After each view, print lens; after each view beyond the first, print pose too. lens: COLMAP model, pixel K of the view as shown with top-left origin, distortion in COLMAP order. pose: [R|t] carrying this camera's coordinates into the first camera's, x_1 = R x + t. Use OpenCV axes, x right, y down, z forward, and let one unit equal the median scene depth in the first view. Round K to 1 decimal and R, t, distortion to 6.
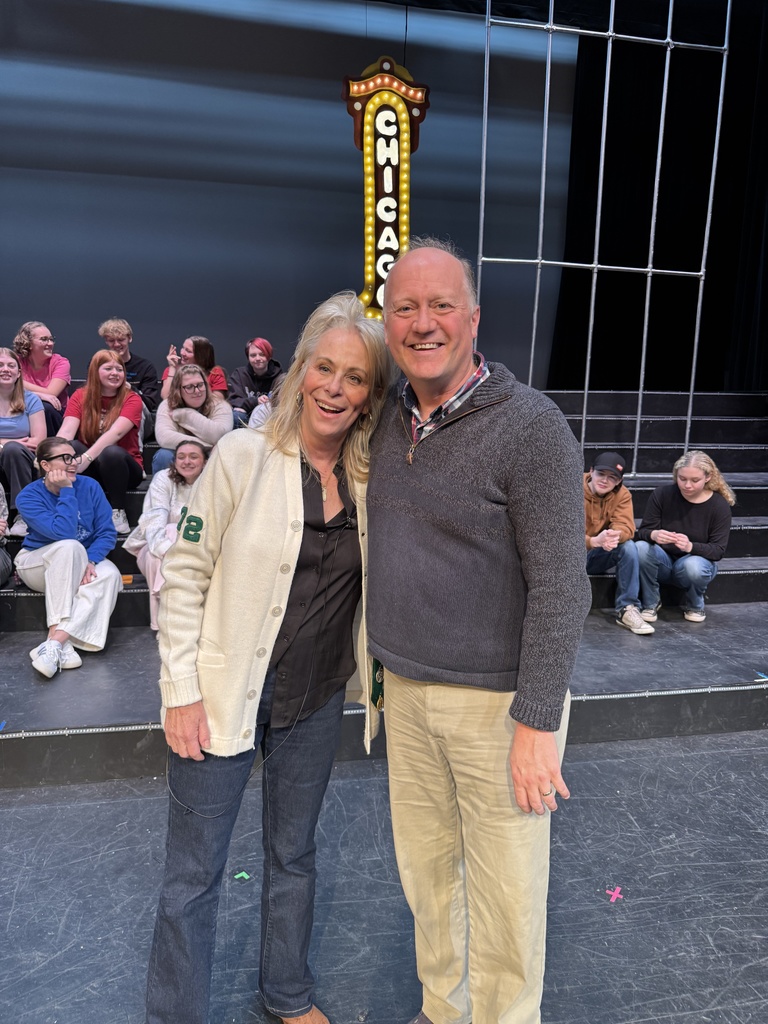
lens RADIAL K [[731.9, 0, 374.4], [0, 731.9, 539.6], [0, 0, 1]] dist [0.008758, -0.026806]
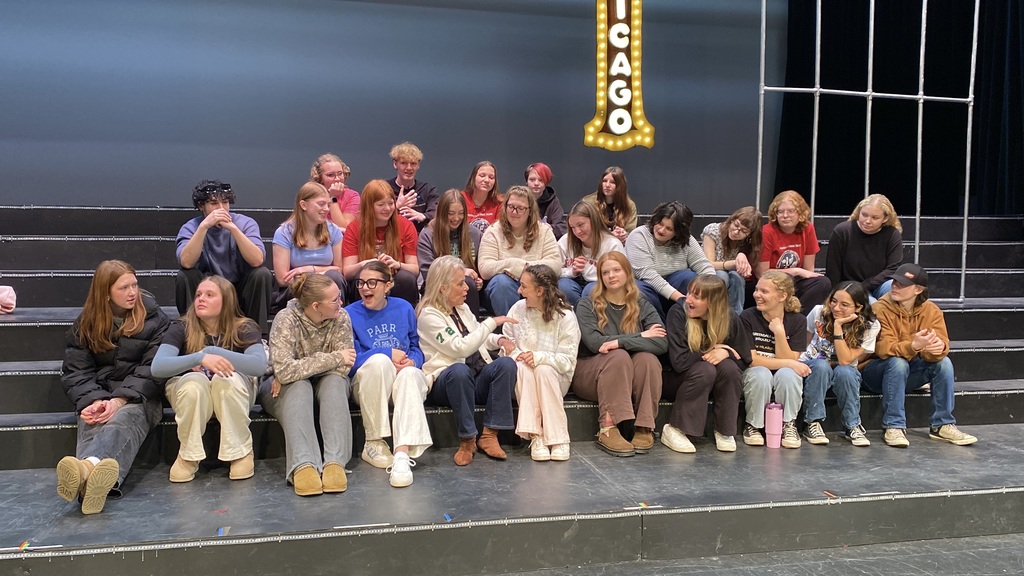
lens RADIAL K [[895.3, 0, 509.5], [0, 895.3, 307.1], [0, 0, 1]] dist [0.056705, -0.087783]
pose [[0.999289, -0.013711, 0.035130, -0.179450], [0.017488, 0.993825, -0.109576, 0.036055], [-0.033411, 0.110112, 0.993357, -0.142549]]
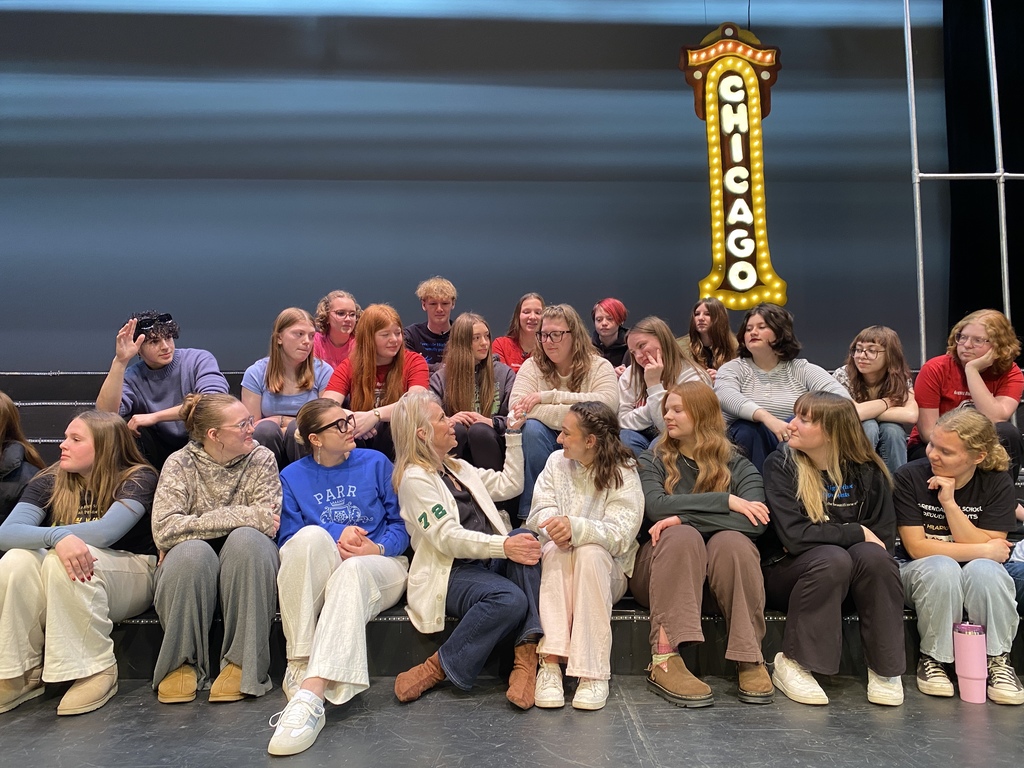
lens RADIAL K [[793.8, 0, 502.5], [0, 793.8, 399.7], [0, 0, 1]] dist [-0.015564, 0.039549]
pose [[0.980918, -0.034399, -0.191356, -0.084045], [-0.016155, 0.966399, -0.256538, 0.034500], [0.193751, 0.254734, 0.947402, 0.148916]]
